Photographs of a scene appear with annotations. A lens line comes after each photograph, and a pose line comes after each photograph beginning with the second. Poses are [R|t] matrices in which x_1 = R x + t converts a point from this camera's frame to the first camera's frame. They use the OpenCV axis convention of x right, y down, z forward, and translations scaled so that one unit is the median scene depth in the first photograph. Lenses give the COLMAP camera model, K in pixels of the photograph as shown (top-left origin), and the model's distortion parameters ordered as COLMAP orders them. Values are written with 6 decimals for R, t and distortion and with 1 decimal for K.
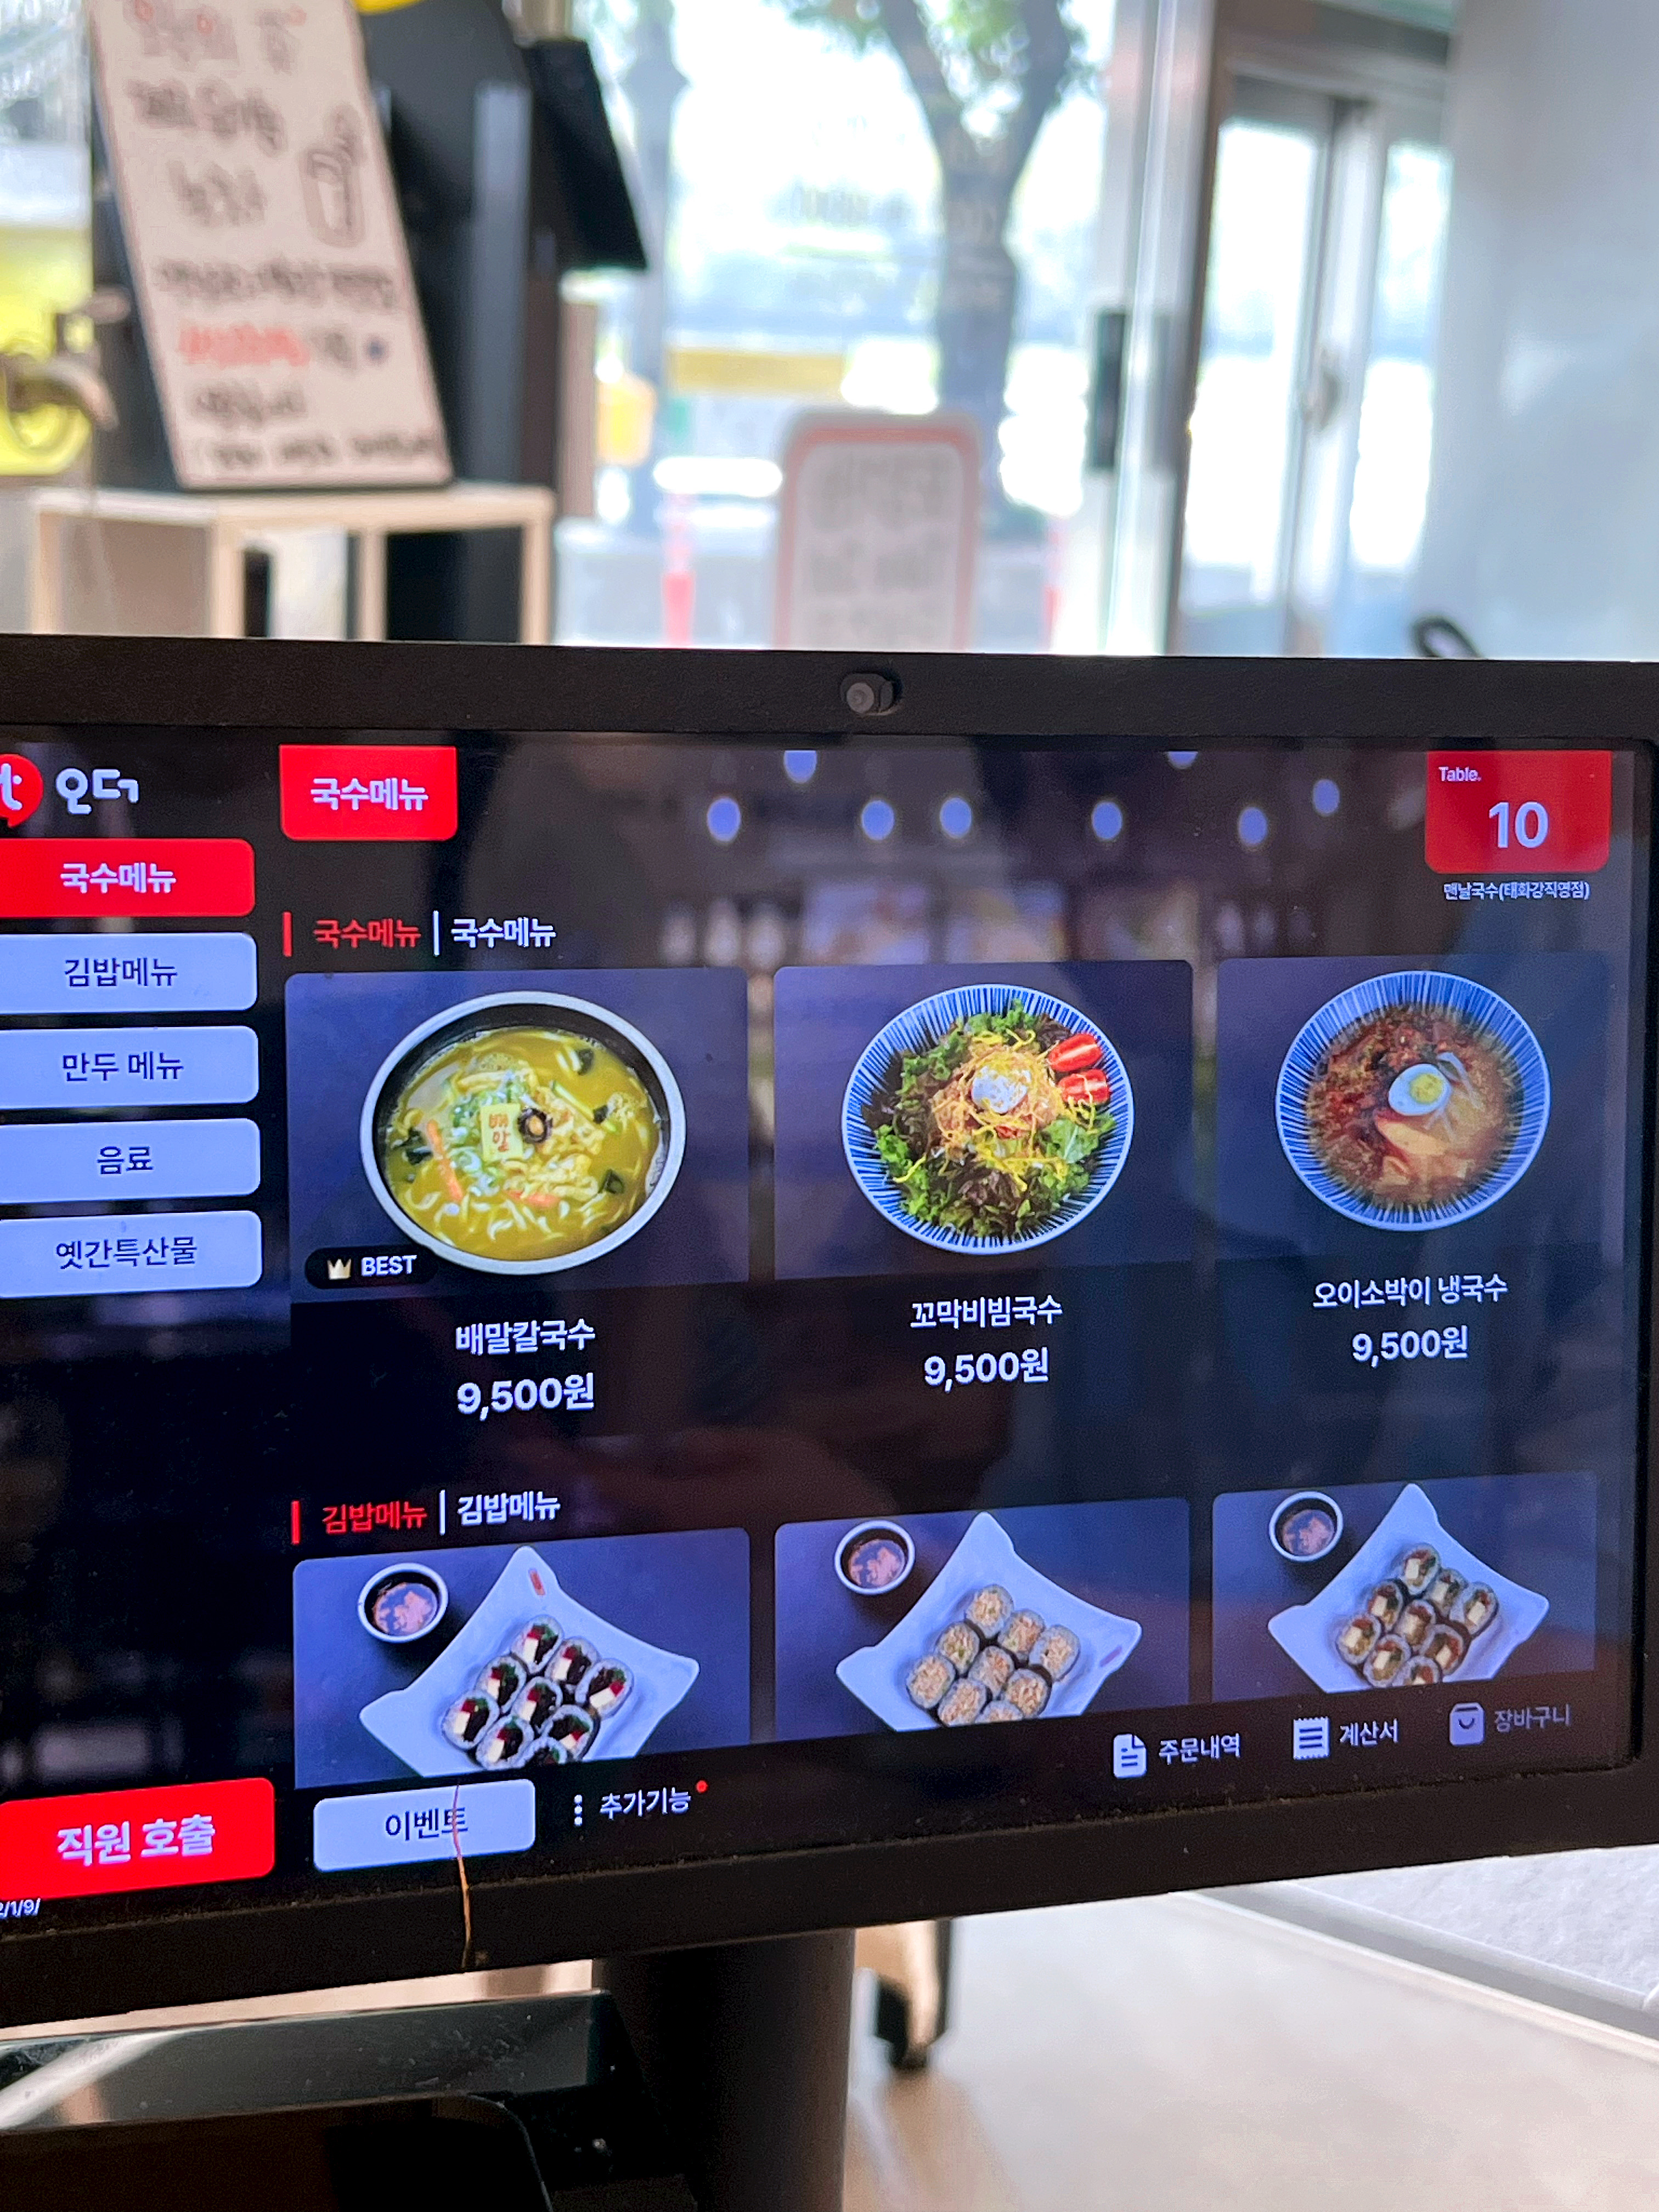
lens RADIAL K [[3520.5, 0, 828.2], [0, 3520.5, 1104.4], [0, 0, 1]] dist [0.085568, 0.000000]
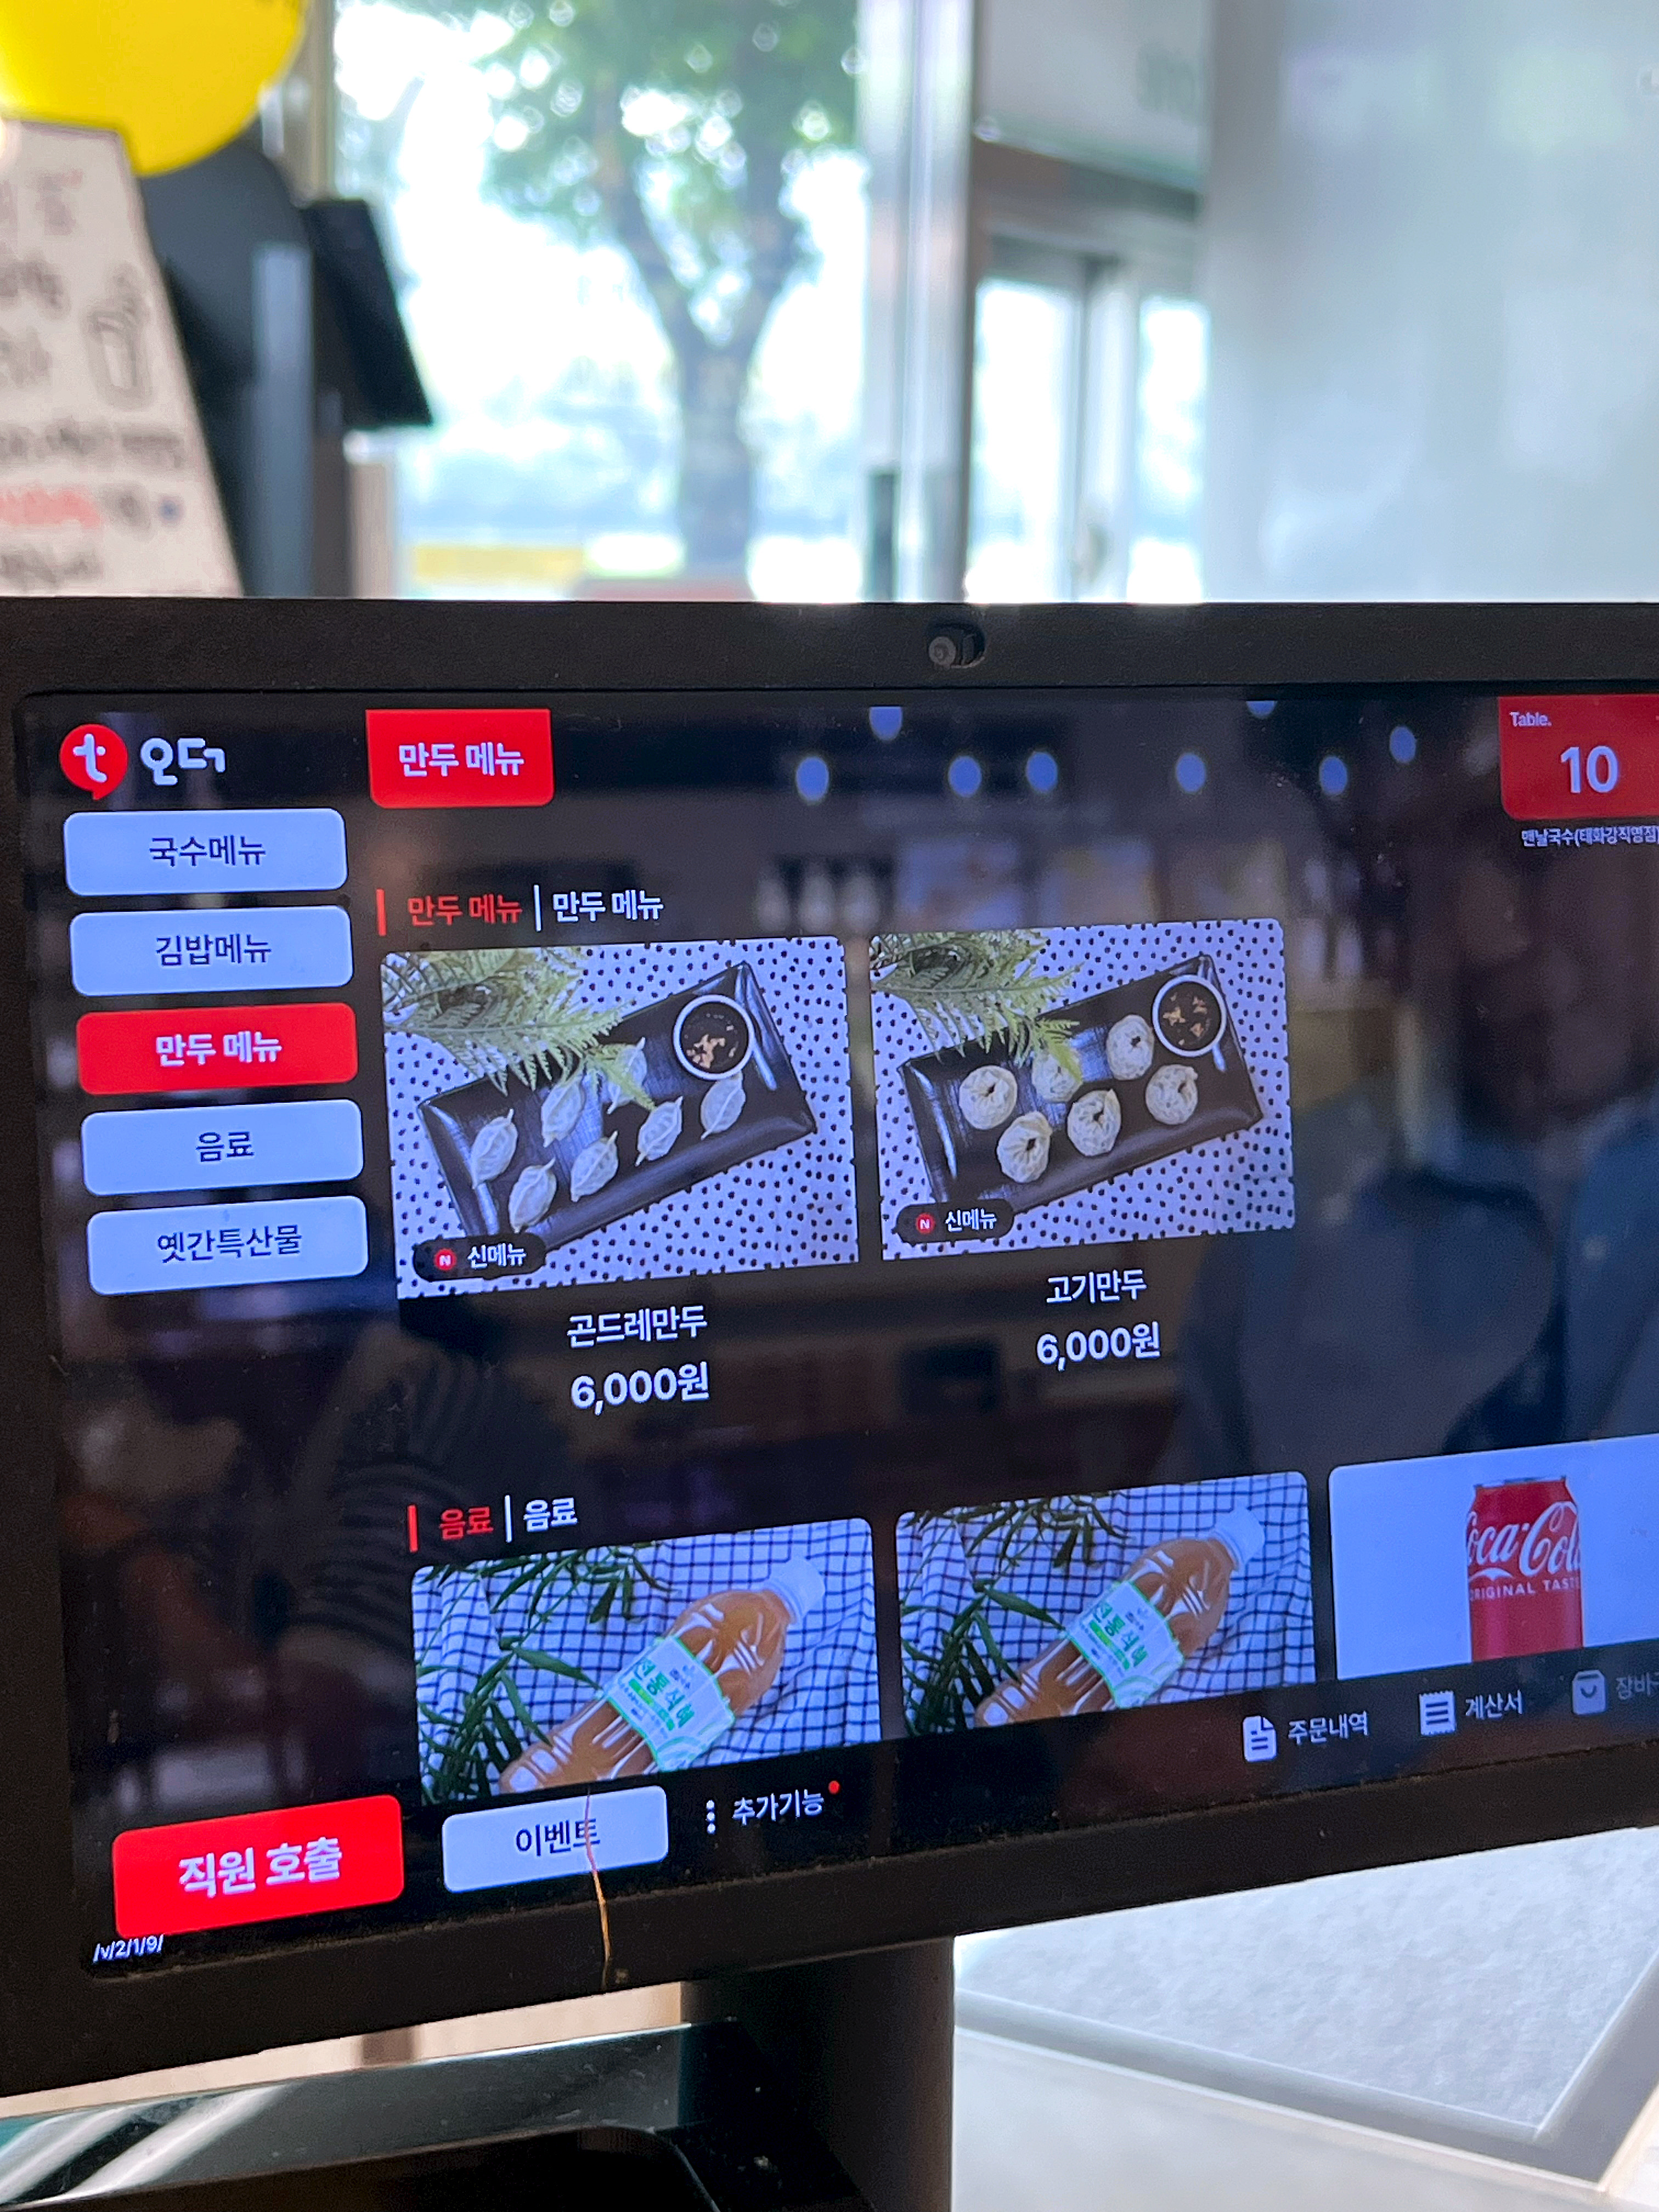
lens RADIAL K [[3572.3, 0, 837.9], [0, 3572.3, 1115.5], [0, 0, 1]] dist [0.093222, 0.000000]
pose [[0.996473, -0.048115, 0.068744, -0.093905], [0.051557, 0.997457, -0.049199, 0.059843], [-0.066202, 0.052570, 0.996420, 0.021464]]
